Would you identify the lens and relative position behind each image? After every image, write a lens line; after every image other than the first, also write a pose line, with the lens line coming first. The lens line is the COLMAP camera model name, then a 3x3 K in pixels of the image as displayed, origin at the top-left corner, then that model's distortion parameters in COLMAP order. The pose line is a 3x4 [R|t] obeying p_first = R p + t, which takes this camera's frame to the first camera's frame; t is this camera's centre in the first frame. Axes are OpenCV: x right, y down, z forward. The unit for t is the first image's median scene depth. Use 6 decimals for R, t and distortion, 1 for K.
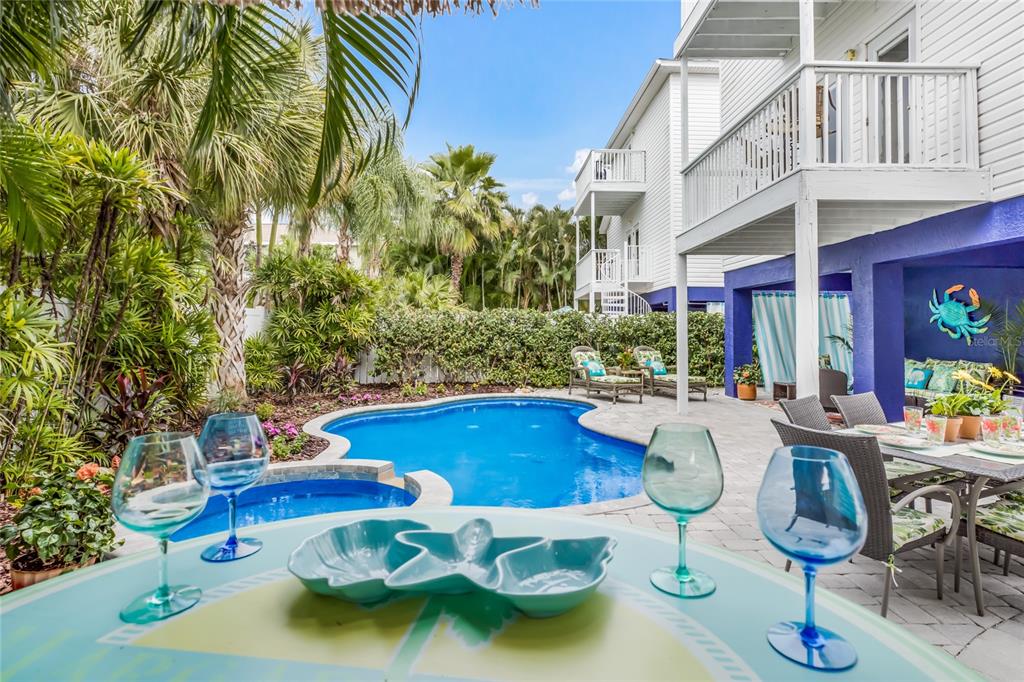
lens RADIAL K [[542.8, 0, 521.4], [0, 542.8, 317.5], [0, 0, 1]] dist [-0.002684, -0.000016]
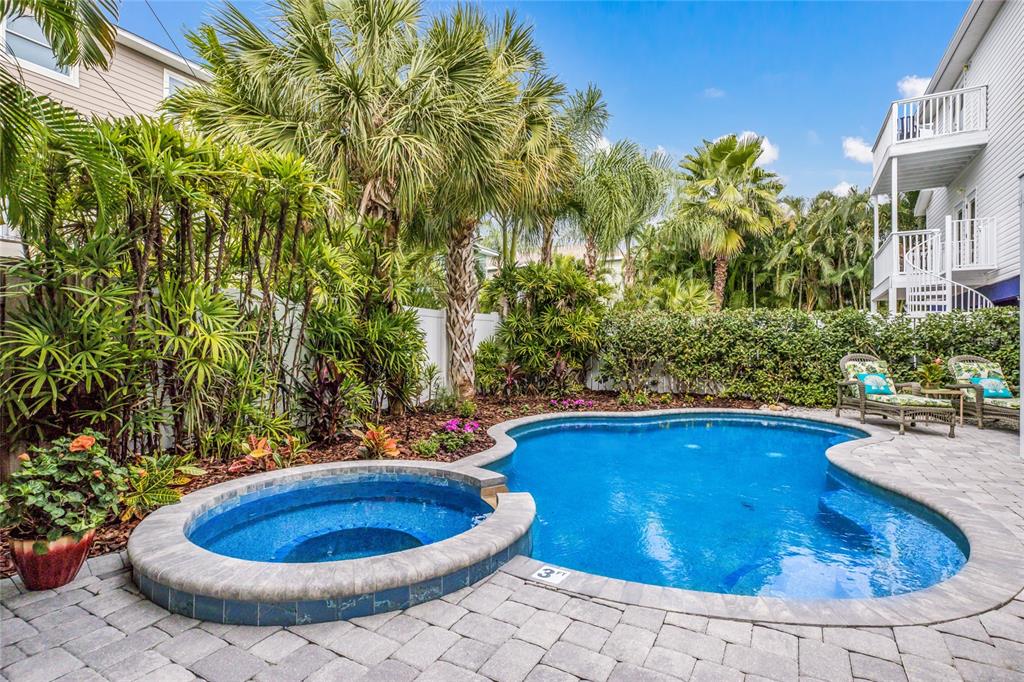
lens RADIAL K [[514.6, 0, 506.7], [0, 514.6, 342.4], [0, 0, 1]] dist [-0.024974, 0.013146]
pose [[0.848643, 0.002656, -0.528959, 0.069096], [0.007257, 0.999835, 0.016664, 0.020630], [0.528916, -0.017981, 0.848484, 0.138298]]
